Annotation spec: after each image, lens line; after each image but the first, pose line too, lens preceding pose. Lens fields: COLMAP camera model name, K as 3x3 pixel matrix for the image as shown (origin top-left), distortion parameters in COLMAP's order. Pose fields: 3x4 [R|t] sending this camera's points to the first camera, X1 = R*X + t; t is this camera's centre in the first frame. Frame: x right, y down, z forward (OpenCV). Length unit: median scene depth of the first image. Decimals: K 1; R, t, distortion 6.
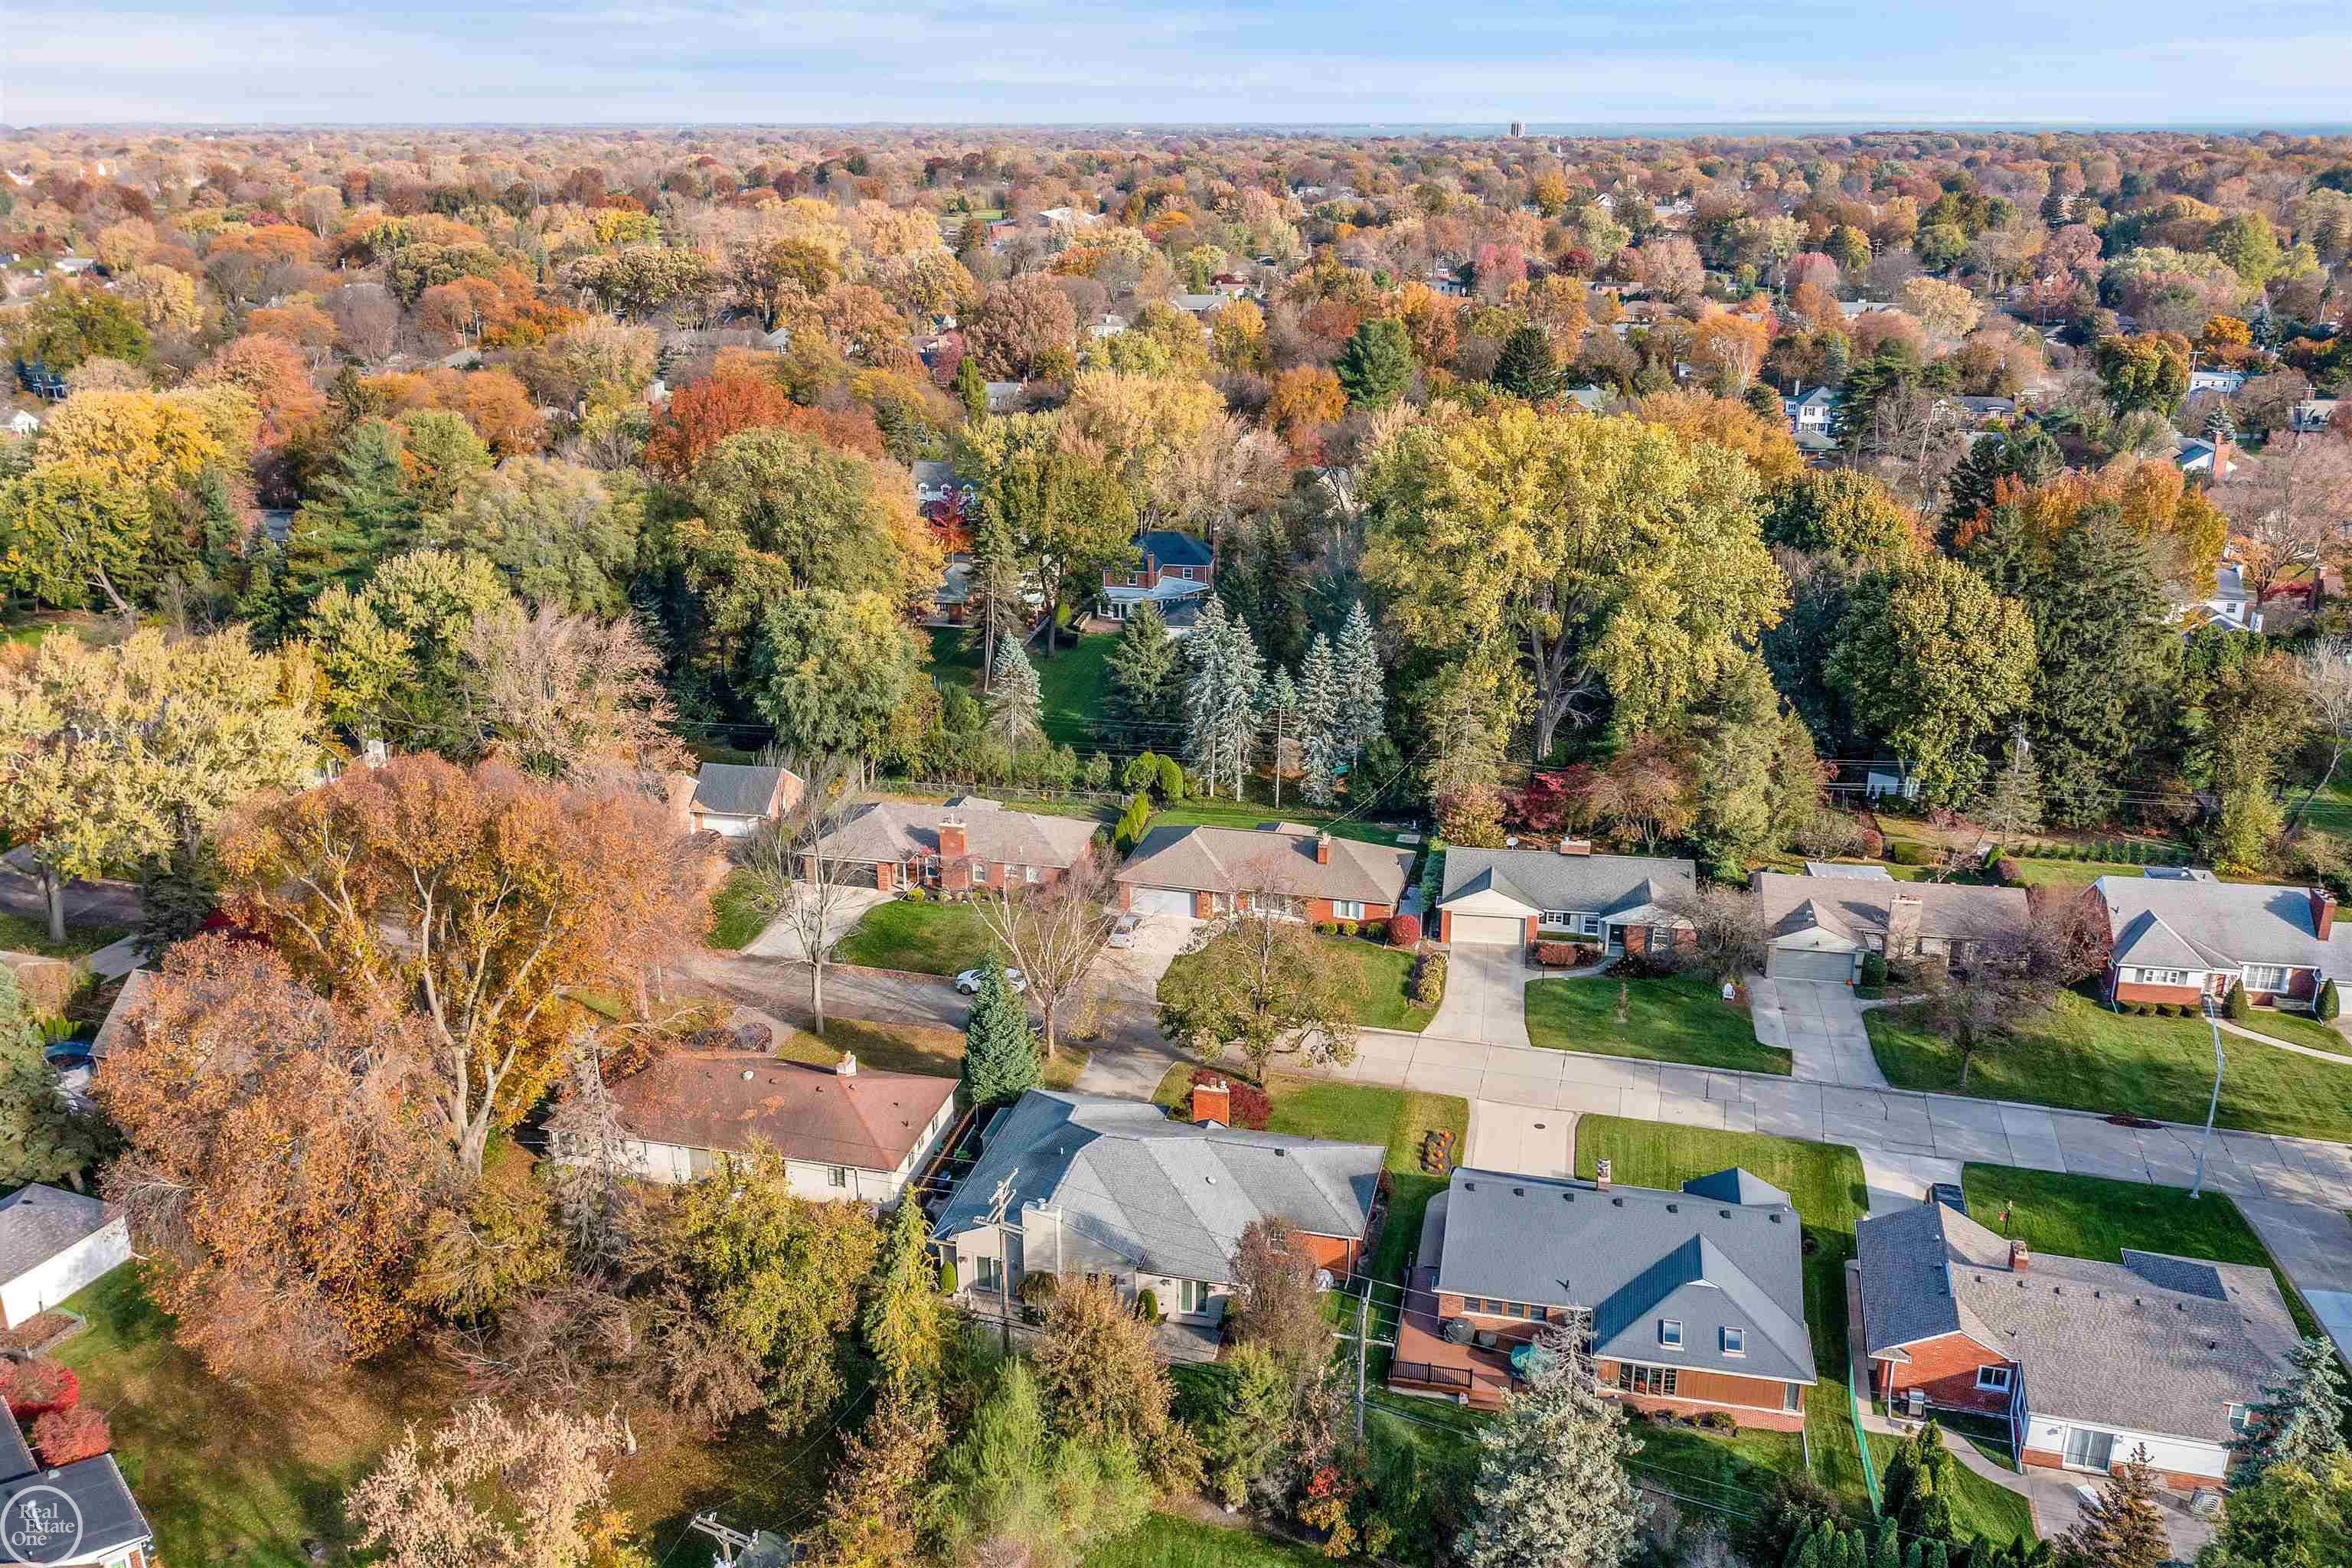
lens RADIAL K [[1868.5, 0, 1176.1], [0, 1868.5, 864.5], [0, 0, 1]] dist [0.003964, 0.002317]
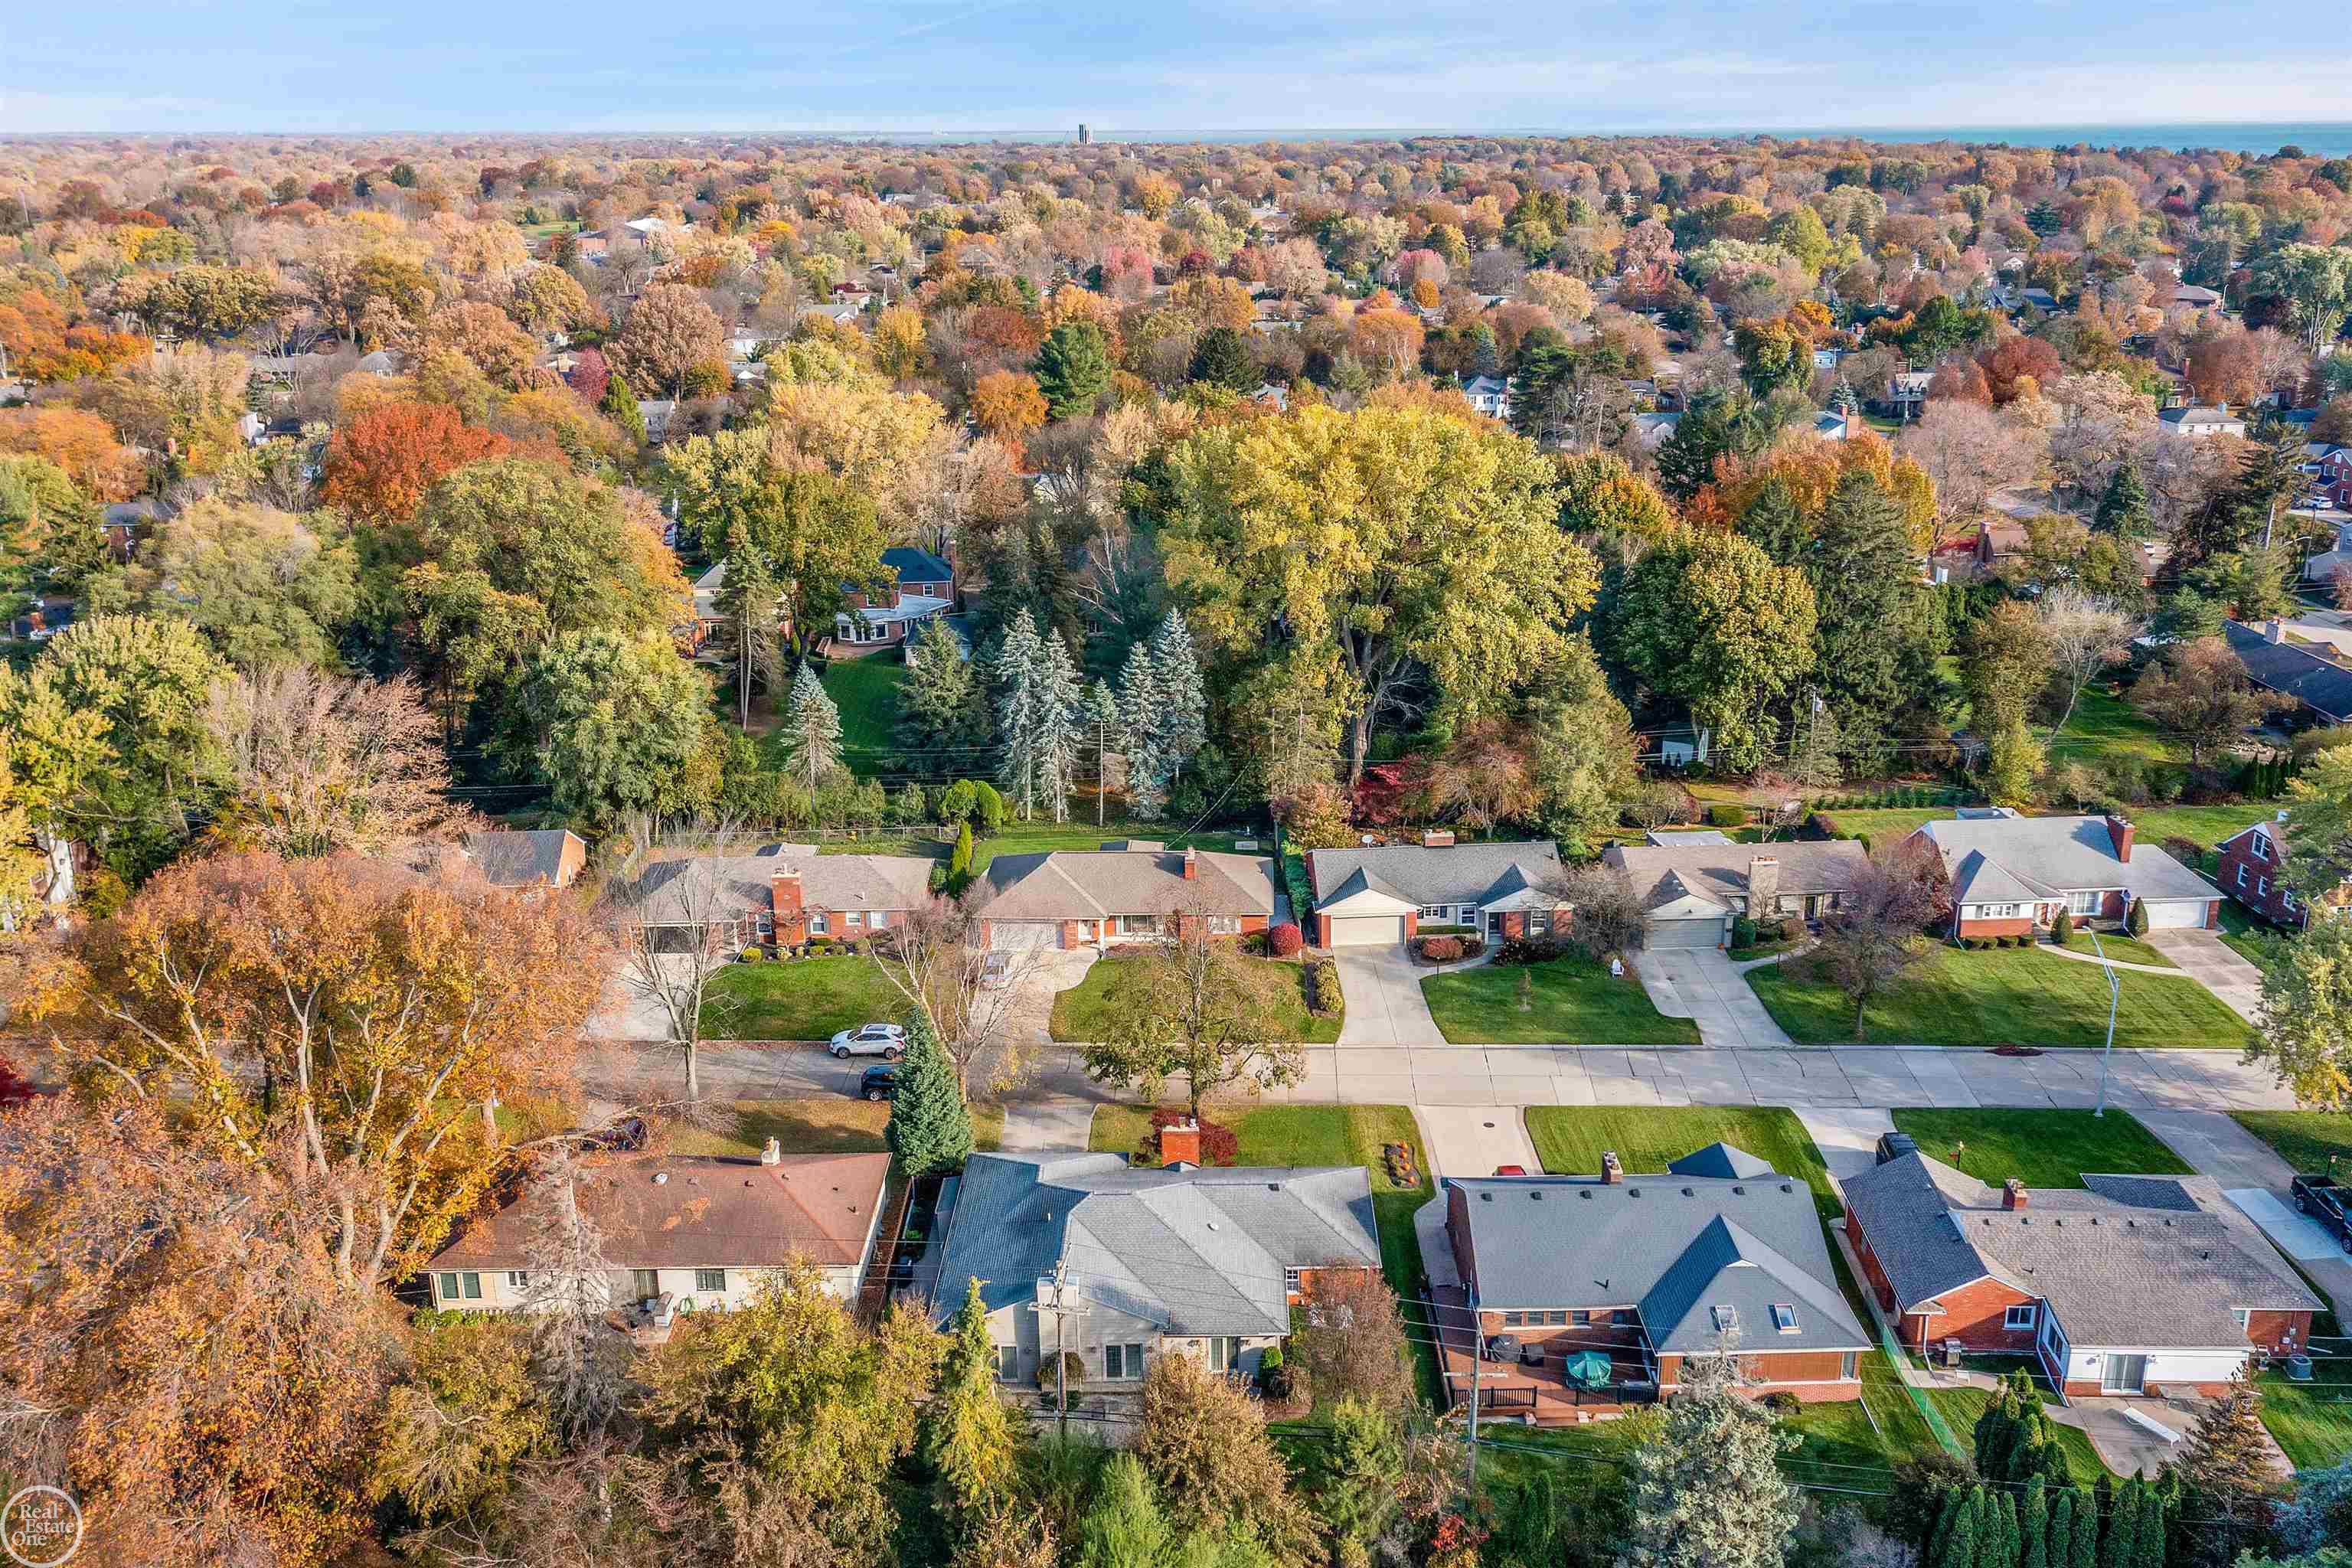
lens RADIAL K [[1895.3, 0, 1176.0], [0, 1895.3, 784.0], [0, 0, 1]] dist [0.002877, 0.012988]
pose [[0.969652, -0.083246, 0.229881, -0.142724], [0.093768, 0.994971, -0.035216, -0.014956], [-0.225793, 0.055703, 0.972581, 0.044909]]
